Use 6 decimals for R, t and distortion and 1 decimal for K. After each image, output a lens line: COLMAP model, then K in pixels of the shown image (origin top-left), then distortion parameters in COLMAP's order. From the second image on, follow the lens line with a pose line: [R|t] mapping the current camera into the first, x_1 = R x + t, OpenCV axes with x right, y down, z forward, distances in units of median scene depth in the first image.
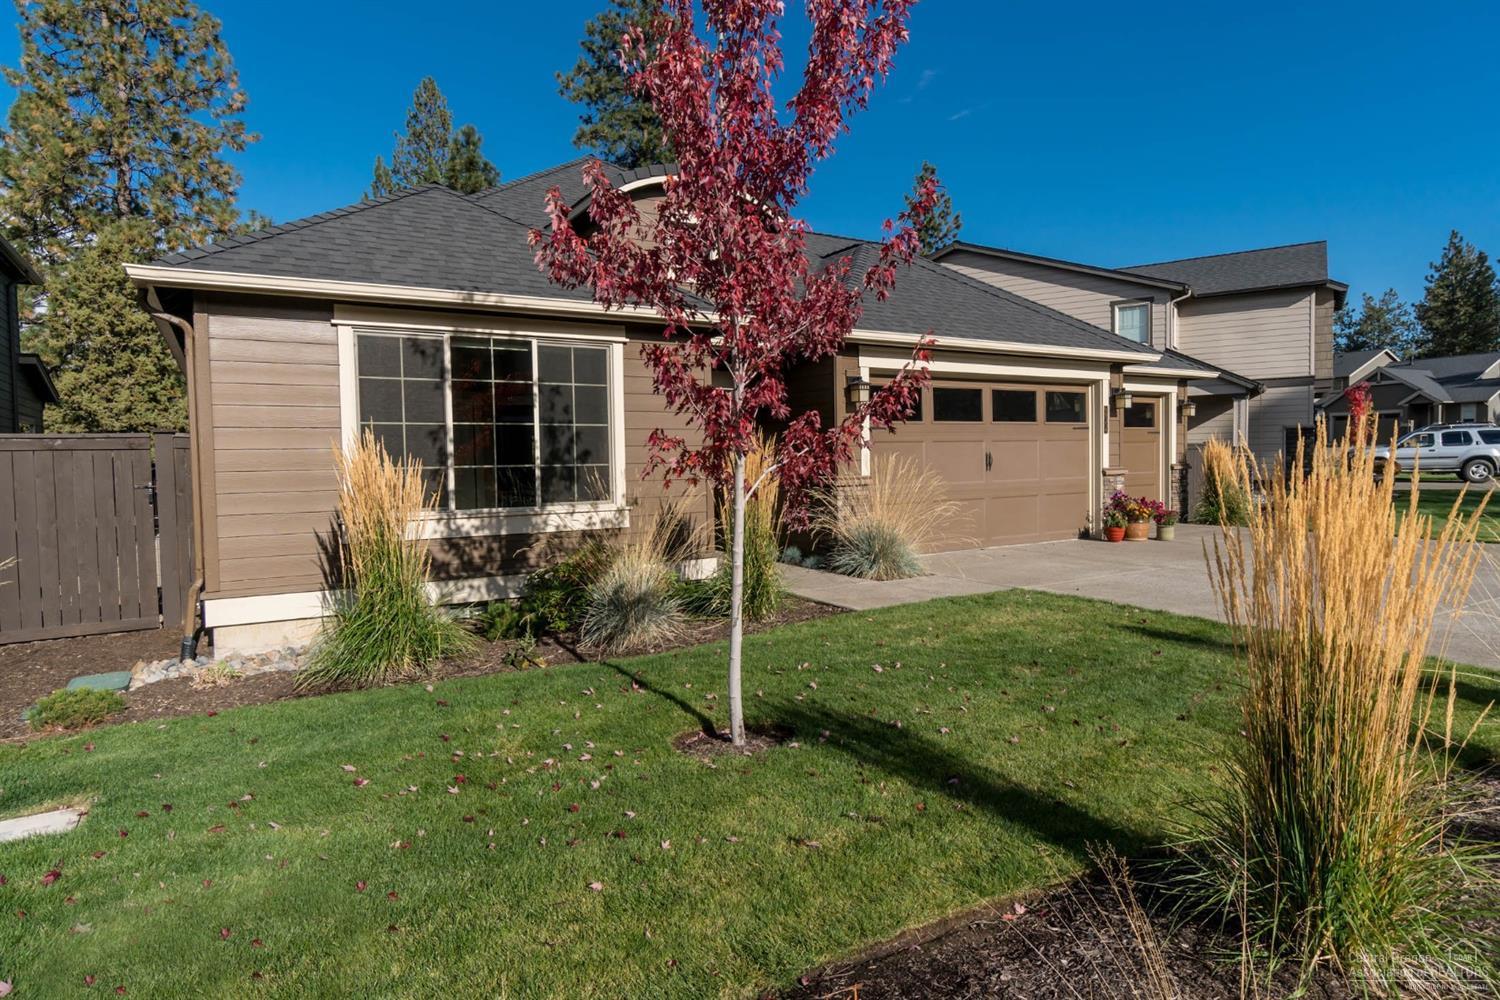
lens RADIAL K [[856.6, 0, 754.5], [0, 856.6, 497.5], [0, 0, 1]] dist [0.001186, 0.001775]
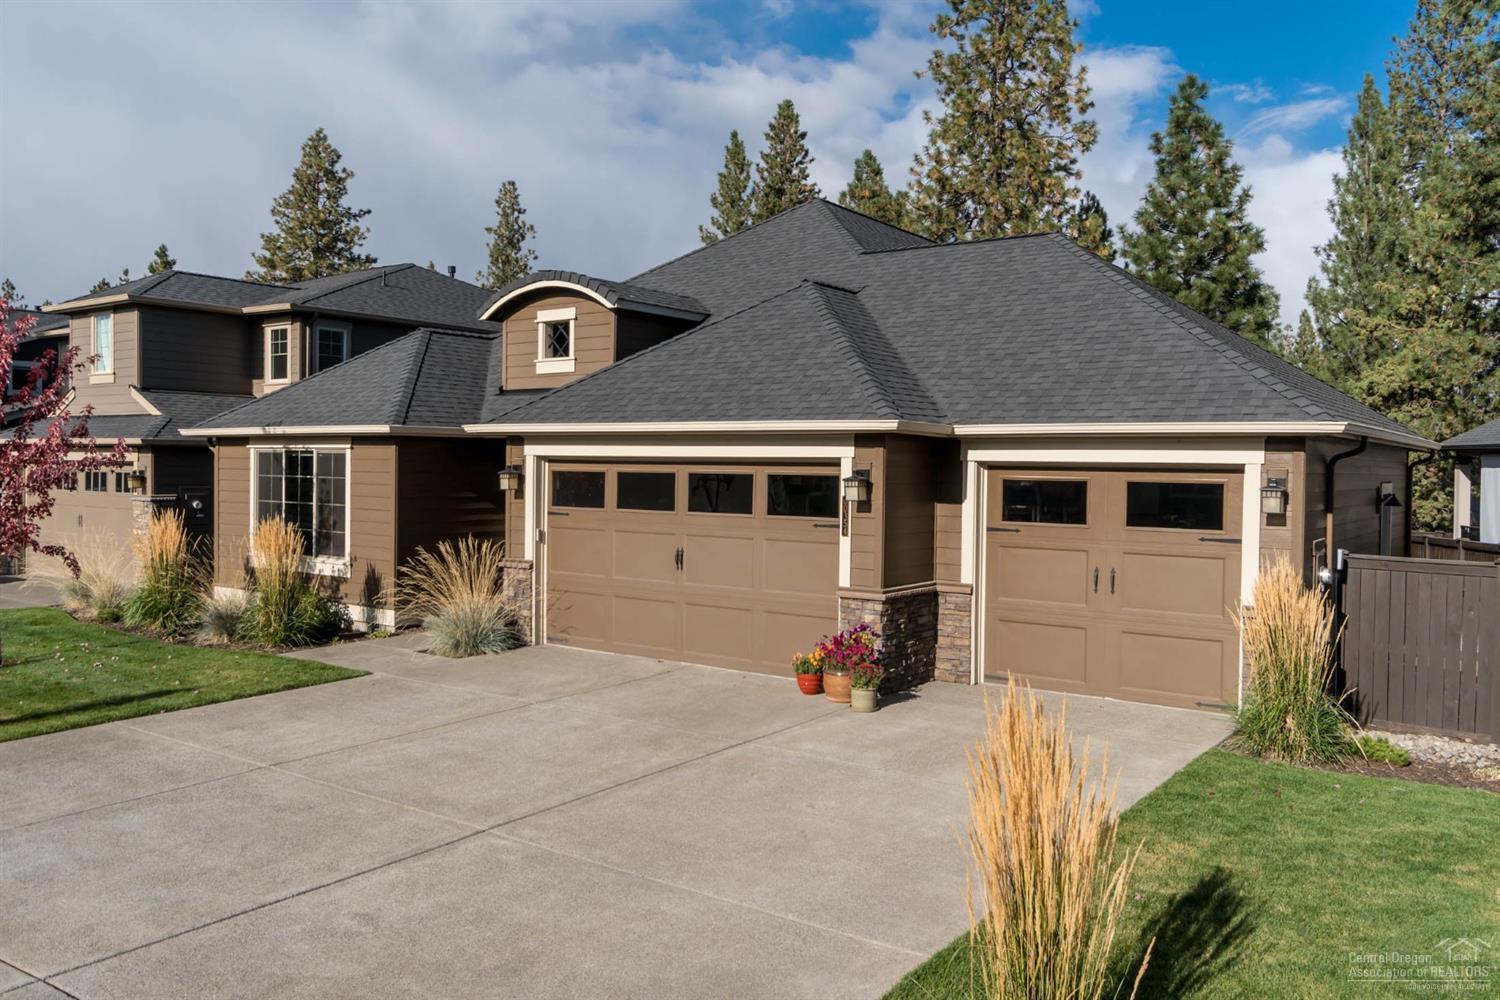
lens RADIAL K [[1156.1, 0, 750.0], [0, 1156.1, 500.0], [0, 0, 1]] dist [0.004134, 0.014164]
pose [[0.379957, 0.052483, -0.923514, 1.339247], [-0.062044, 0.997587, 0.031166, -0.138972], [0.922921, 0.045457, 0.382296, 0.629802]]
